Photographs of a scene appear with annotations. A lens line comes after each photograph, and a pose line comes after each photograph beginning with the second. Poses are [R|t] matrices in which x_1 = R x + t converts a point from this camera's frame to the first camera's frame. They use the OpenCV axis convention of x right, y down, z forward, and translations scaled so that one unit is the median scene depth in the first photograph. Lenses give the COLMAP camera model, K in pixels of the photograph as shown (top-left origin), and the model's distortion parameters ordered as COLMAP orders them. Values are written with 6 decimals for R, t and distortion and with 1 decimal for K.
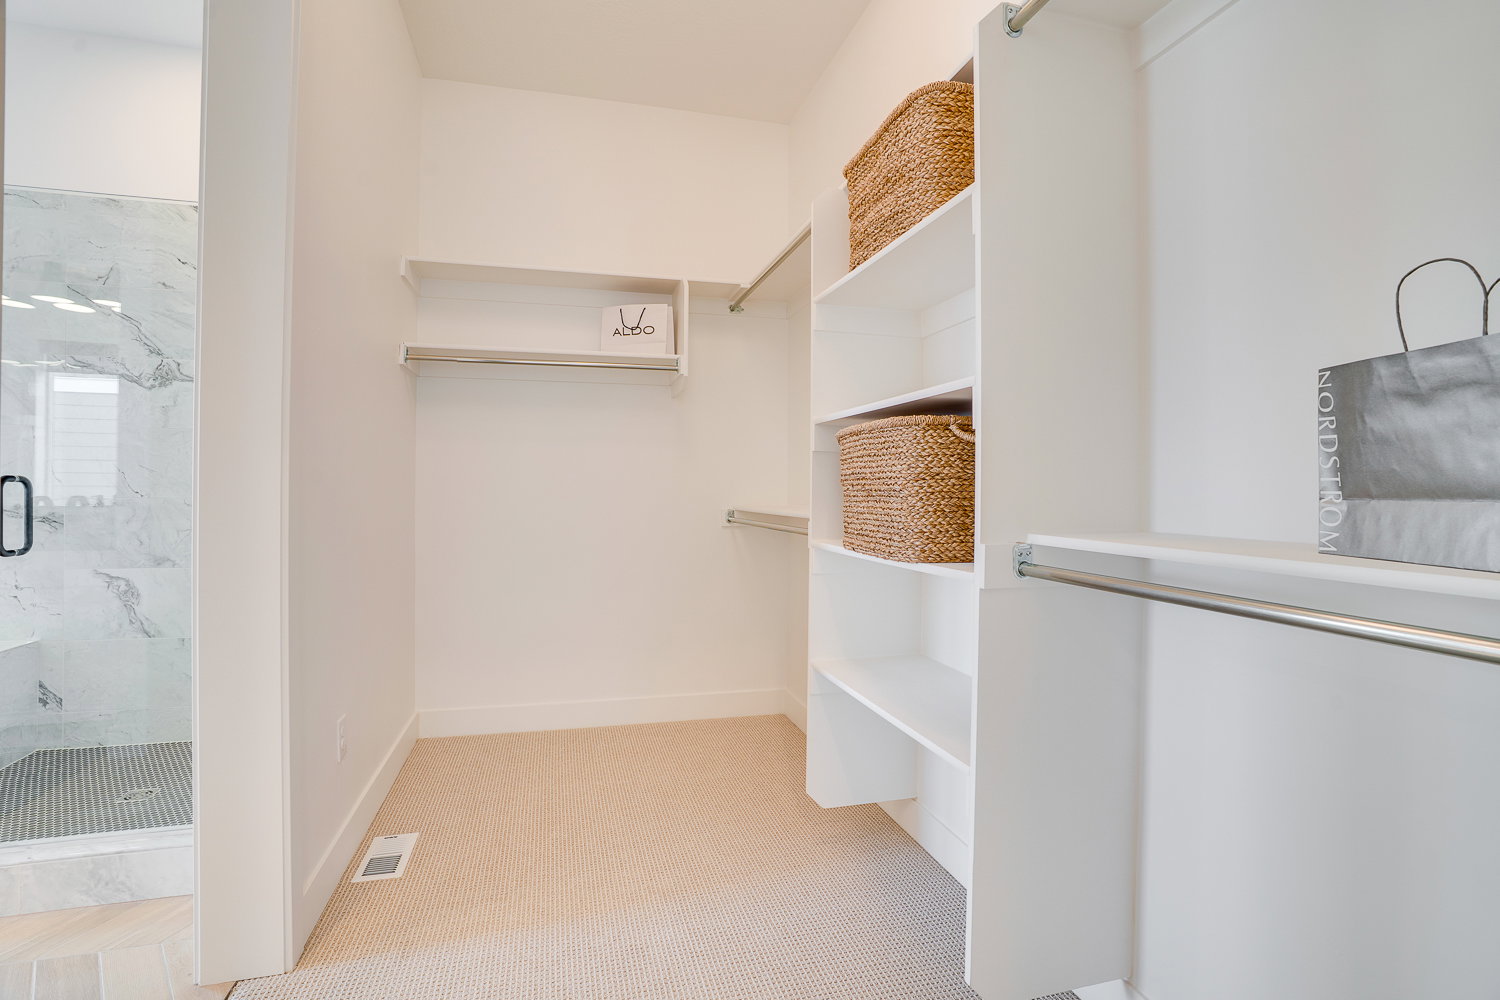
lens RADIAL K [[686.1, 0, 748.5], [0, 686.1, 495.6], [0, 0, 1]] dist [-0.004768, -0.000380]
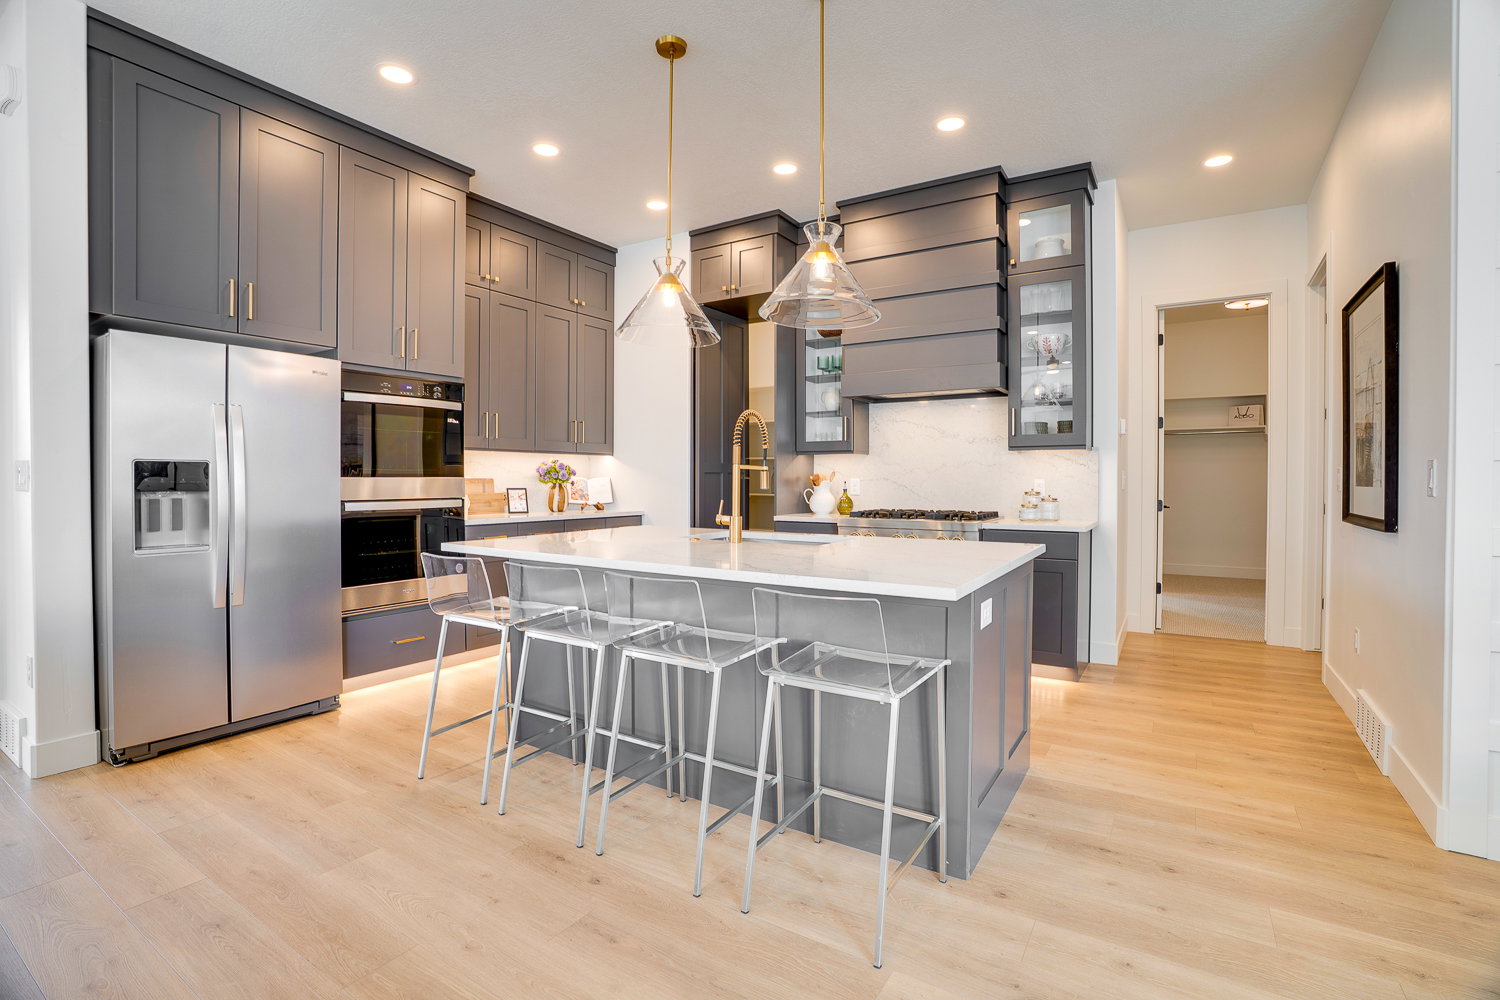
lens RADIAL K [[686.1, 0, 753.6], [0, 686.1, 493.6], [0, 0, 1]] dist [-0.004768, -0.000380]
pose [[0.665757, 0.002286, -0.746165, 0.526252], [0.006595, 0.999938, 0.008948, 0.012863], [0.746140, -0.010878, 0.665701, -2.089406]]
